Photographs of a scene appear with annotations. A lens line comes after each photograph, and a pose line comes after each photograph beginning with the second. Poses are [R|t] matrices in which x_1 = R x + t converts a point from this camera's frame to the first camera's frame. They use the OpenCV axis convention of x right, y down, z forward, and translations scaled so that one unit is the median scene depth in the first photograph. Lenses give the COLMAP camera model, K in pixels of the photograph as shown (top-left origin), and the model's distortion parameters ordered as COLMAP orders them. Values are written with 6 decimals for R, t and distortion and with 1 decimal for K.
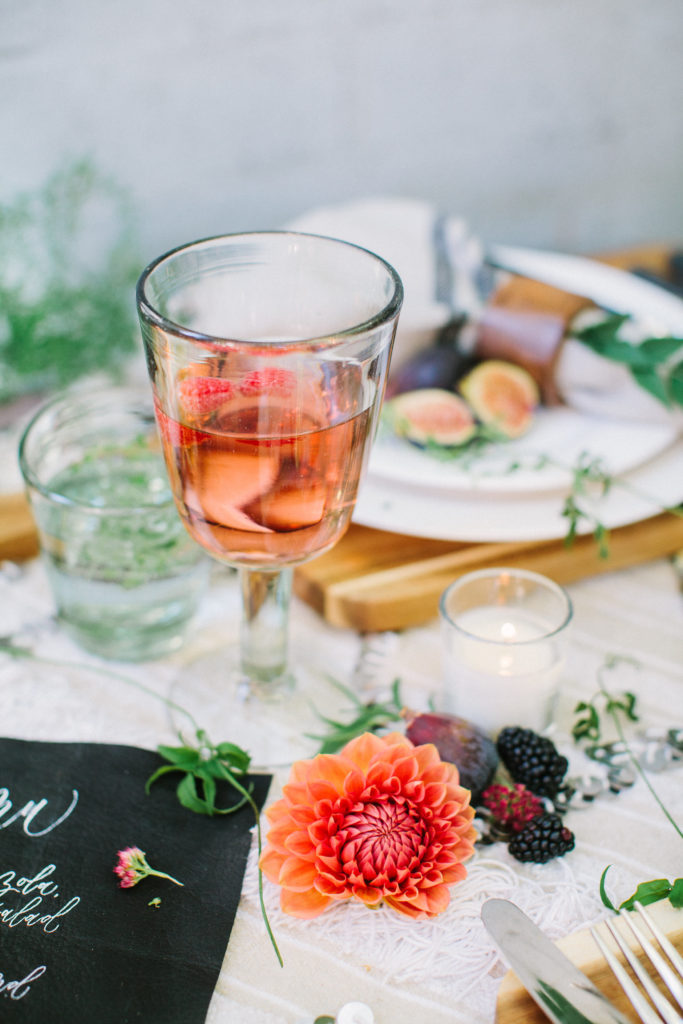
lens RADIAL K [[1550.6, 0, 341.5], [0, 1550.6, 512.0], [0, 0, 1]] dist [-0.210207, 0.156244]
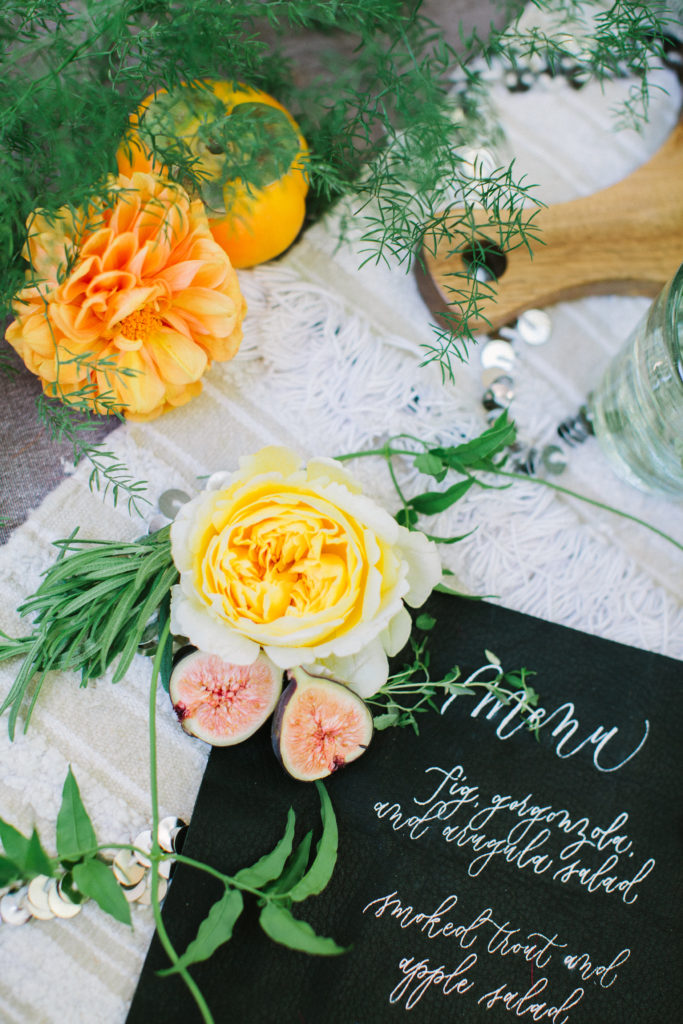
lens RADIAL K [[1550.6, 0, 341.5], [0, 1550.6, 512.0], [0, 0, 1]] dist [-0.210207, 0.156244]
pose [[0.976063, 0.152824, 0.154742, -0.549524], [-0.215501, 0.775507, 0.593421, -0.457900], [-0.029315, -0.612563, 0.789878, 0.358136]]
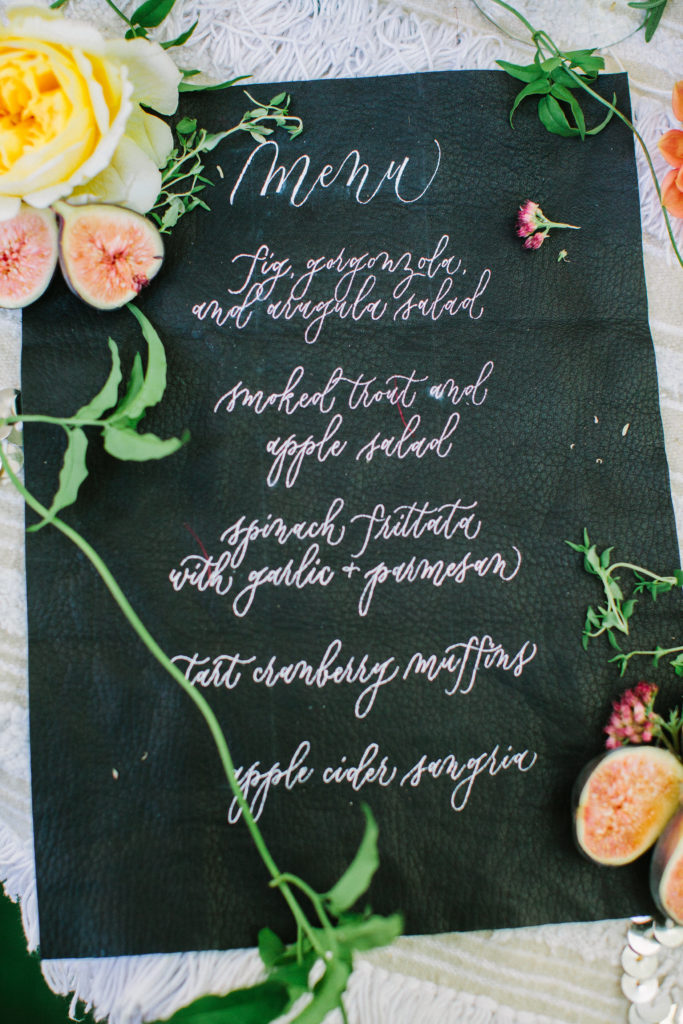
lens RADIAL K [[1550.6, 0, 341.5], [0, 1550.6, 512.0], [0, 0, 1]] dist [-0.210207, 0.156244]
pose [[0.970040, -0.225252, 0.091018, -0.381559], [0.086045, 0.668899, 0.738356, -0.369684], [-0.227198, -0.708403, 0.668241, 0.252877]]
